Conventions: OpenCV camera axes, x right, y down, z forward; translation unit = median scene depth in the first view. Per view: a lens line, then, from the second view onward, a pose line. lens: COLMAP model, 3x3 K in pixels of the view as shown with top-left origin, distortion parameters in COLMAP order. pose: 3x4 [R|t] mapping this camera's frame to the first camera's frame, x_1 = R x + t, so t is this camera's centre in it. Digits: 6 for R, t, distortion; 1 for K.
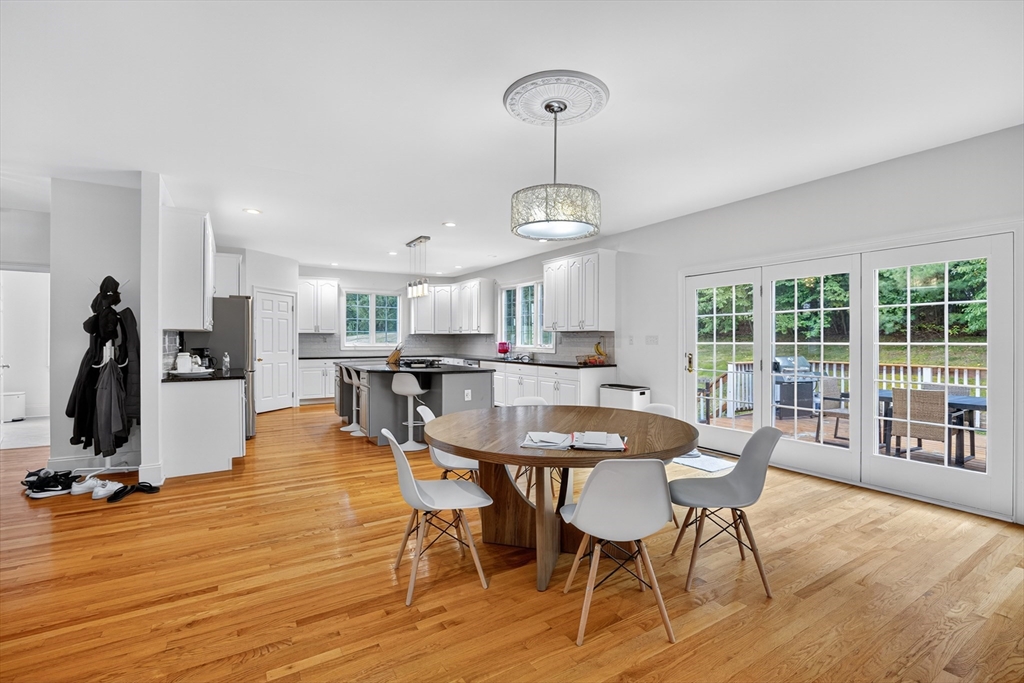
lens RADIAL K [[542.1, 0, 512.0], [0, 542.1, 341.5], [0, 0, 1]] dist [-0.000291, -0.000063]
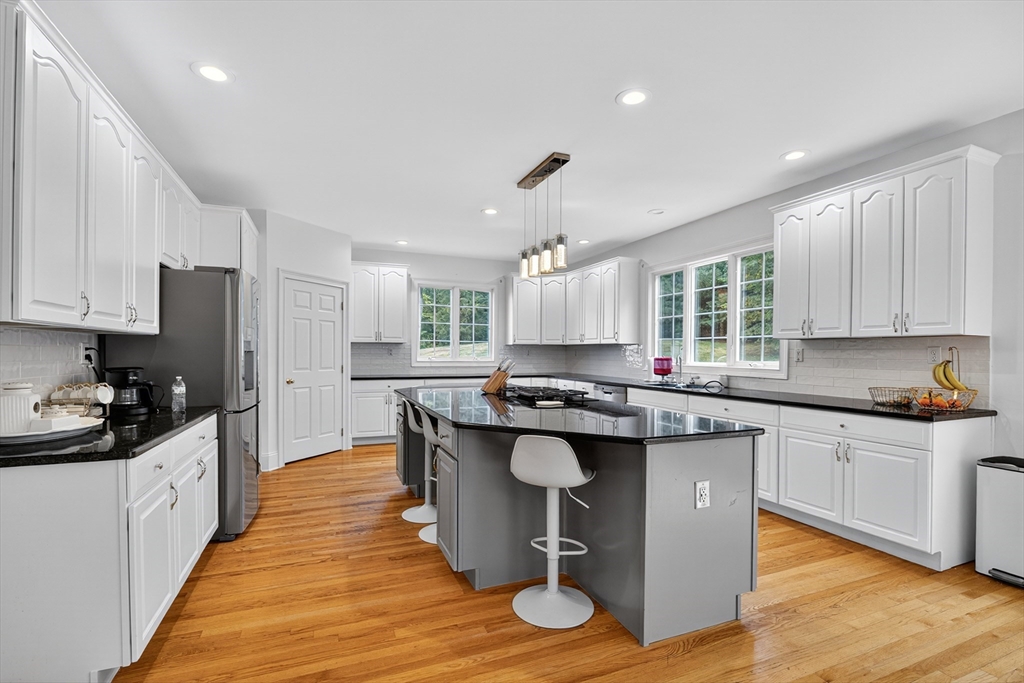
lens RADIAL K [[448.3, 0, 511.8], [0, 448.3, 358.9], [0, 0, 1]] dist [0.000507, -0.000002]
pose [[0.993694, 0.006804, -0.111917, -0.138027], [-0.005545, 0.999918, 0.011558, -0.002019], [0.111987, -0.010865, 0.993650, 0.496334]]
